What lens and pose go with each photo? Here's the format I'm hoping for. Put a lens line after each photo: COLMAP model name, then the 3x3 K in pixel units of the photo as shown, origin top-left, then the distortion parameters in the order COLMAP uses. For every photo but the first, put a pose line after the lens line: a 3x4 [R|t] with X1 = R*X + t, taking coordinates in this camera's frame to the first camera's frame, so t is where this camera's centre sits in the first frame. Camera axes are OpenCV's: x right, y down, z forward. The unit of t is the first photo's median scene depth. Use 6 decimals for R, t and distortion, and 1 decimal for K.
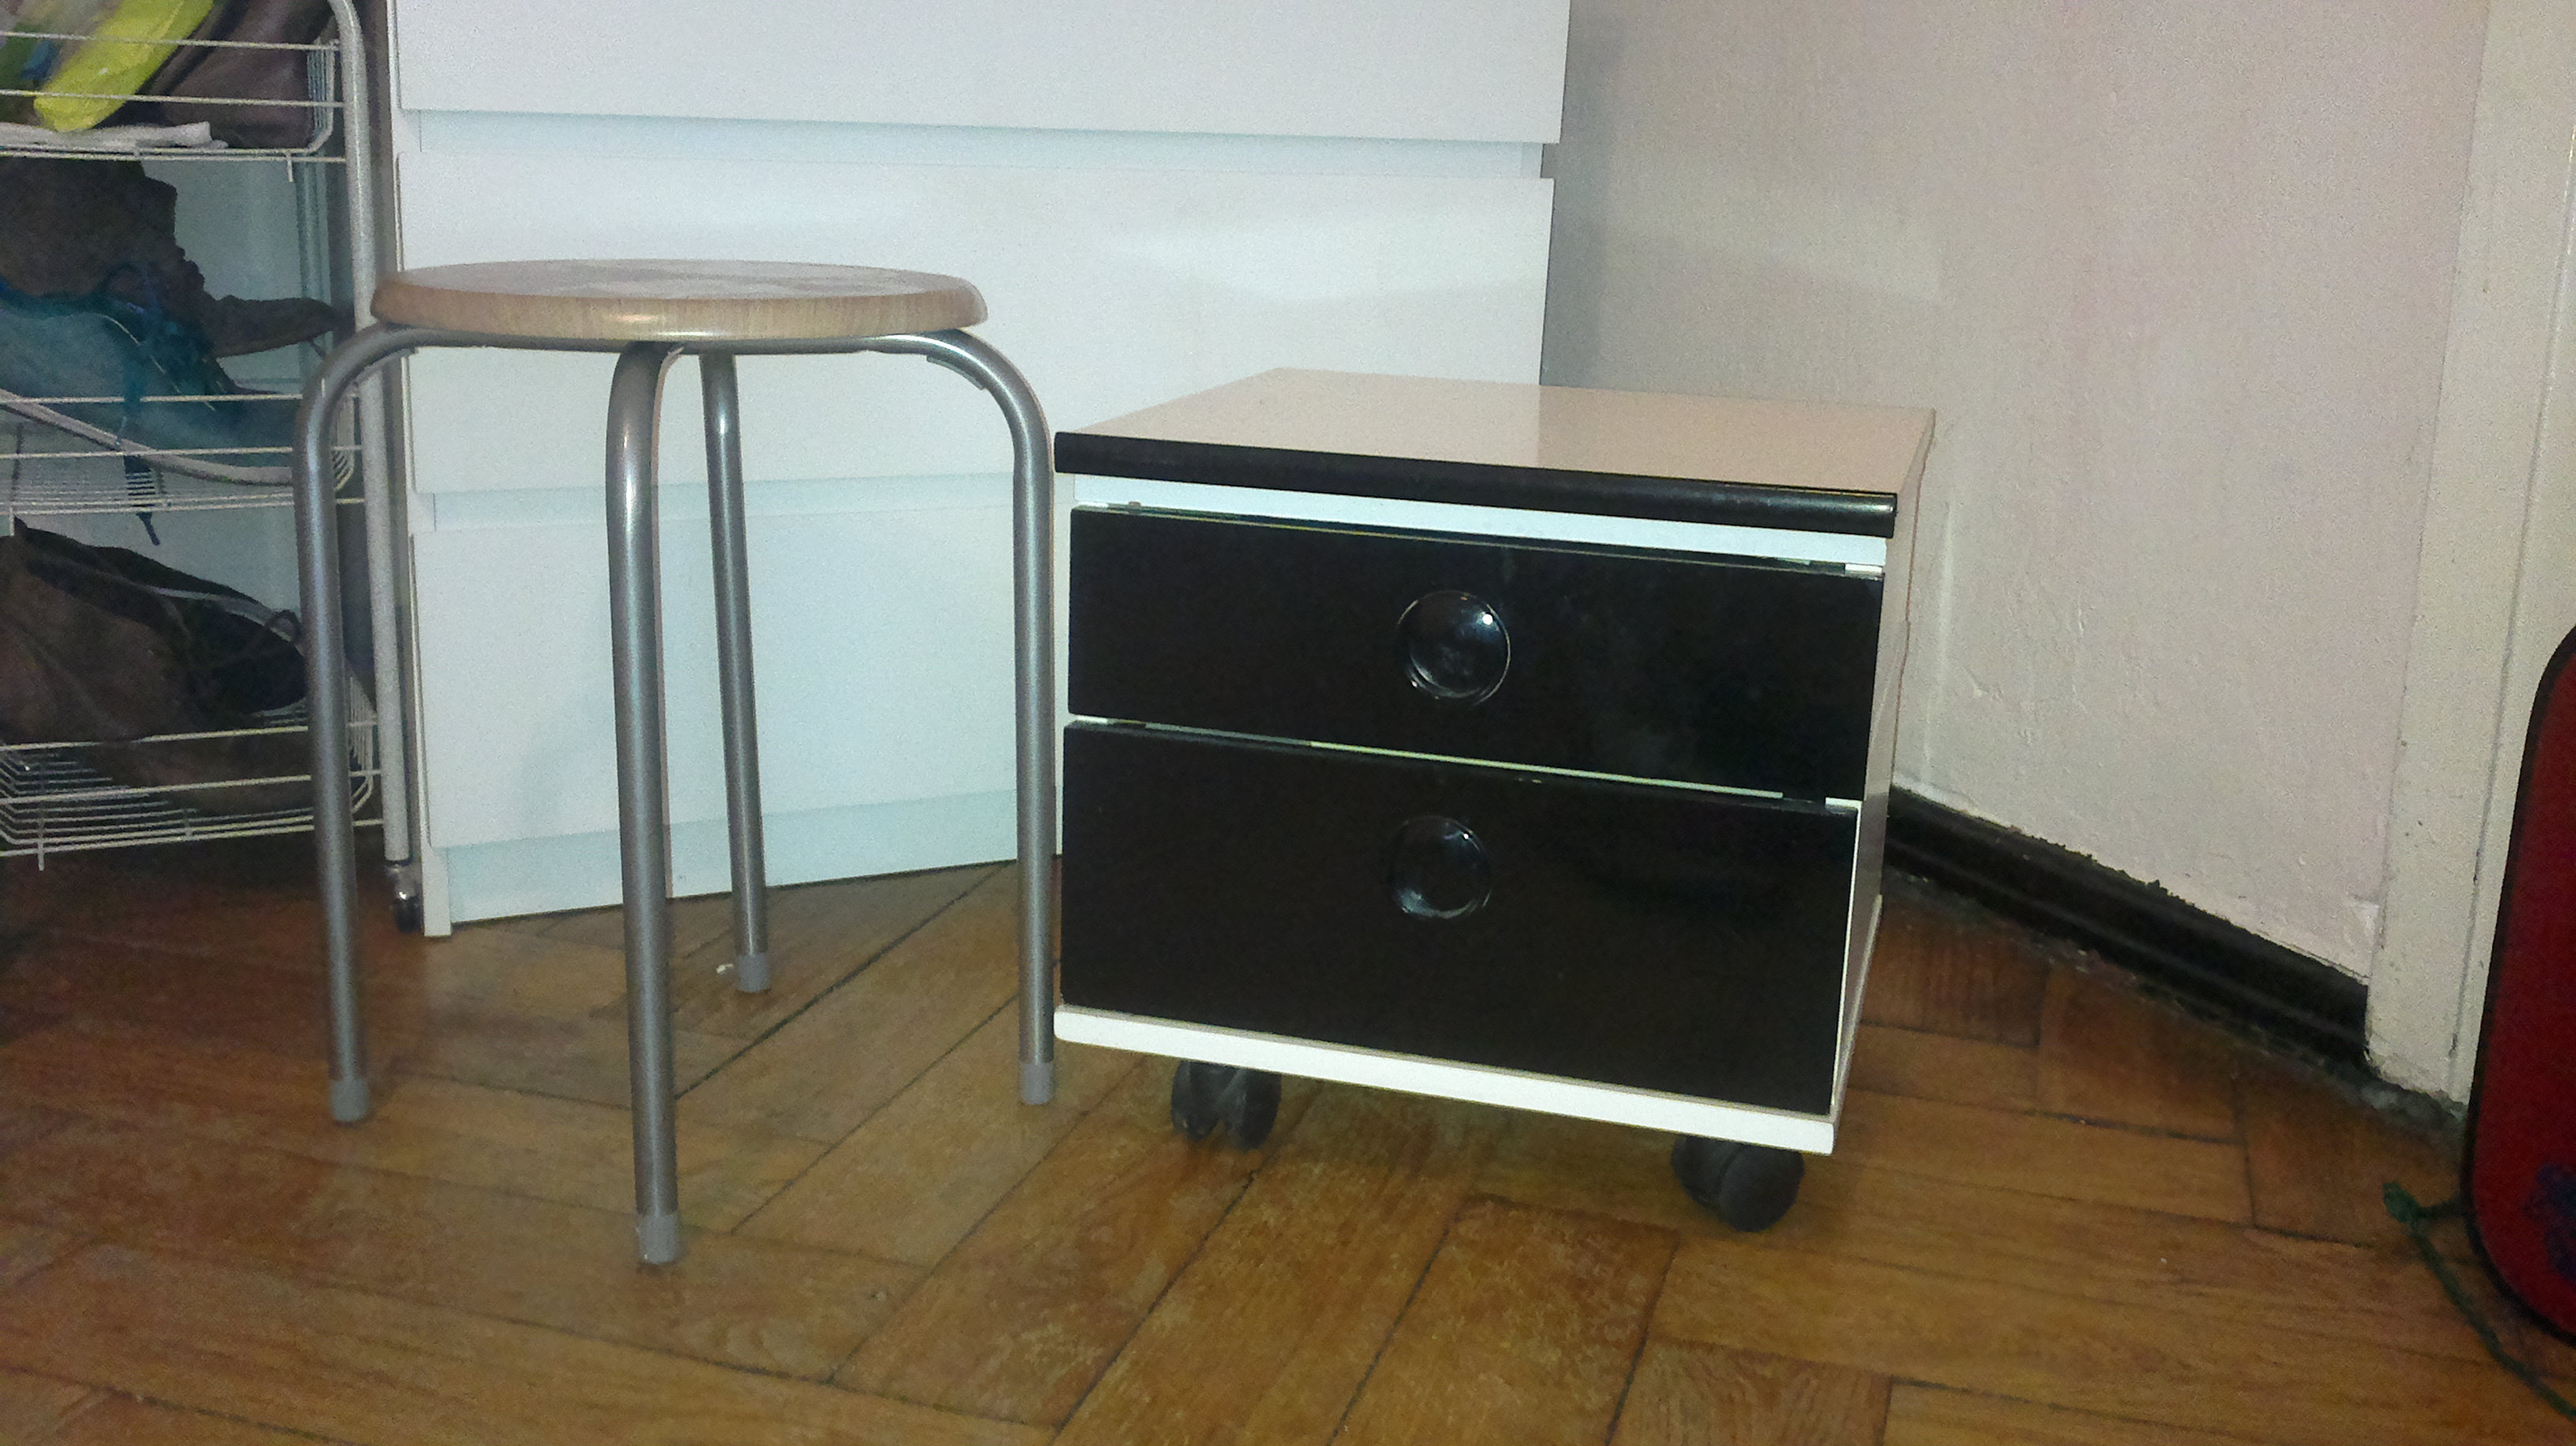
lens RADIAL K [[2418.4, 0, 1289.2], [0, 2418.4, 717.6], [0, 0, 1]] dist [-0.023245, 0.000000]
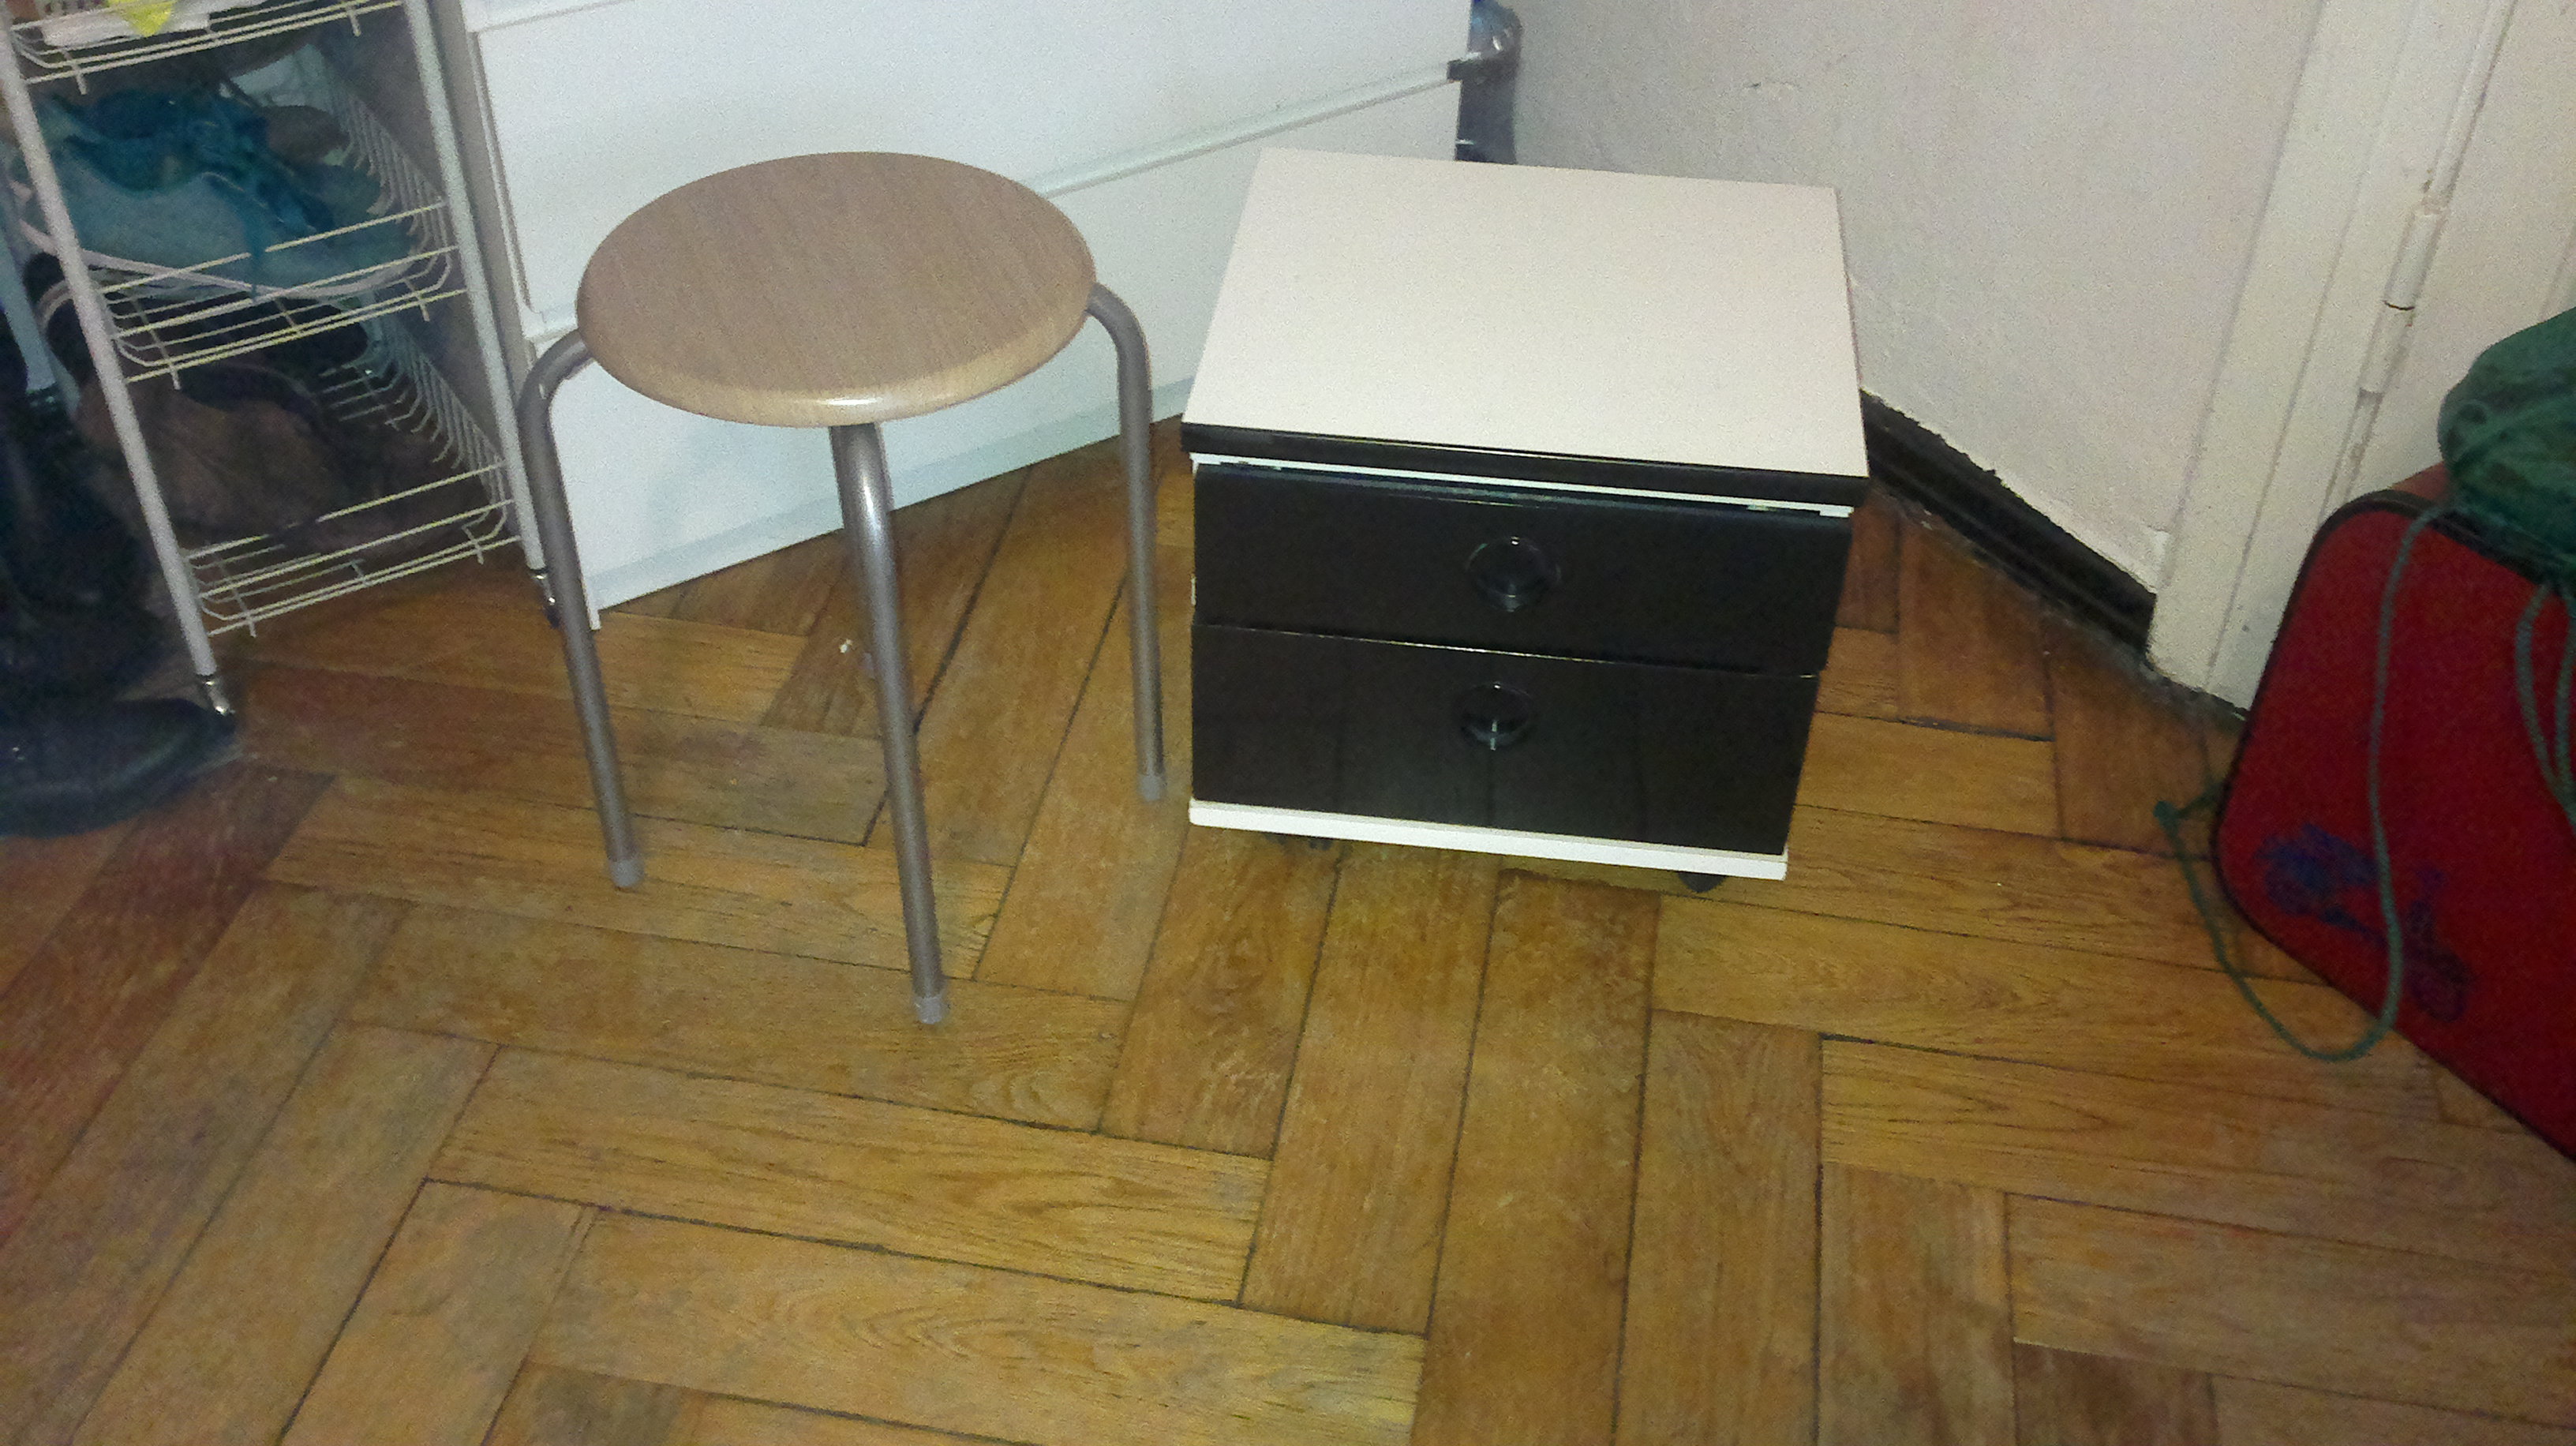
lens RADIAL K [[2418.4, 0, 1282.9], [0, 2418.4, 725.0], [0, 0, 1]] dist [-0.023245, 0.000000]
pose [[0.991656, -0.092158, 0.090135, -0.163459], [0.044060, 0.899417, 0.434865, -0.477489], [-0.121145, -0.427266, 0.895973, -0.160454]]
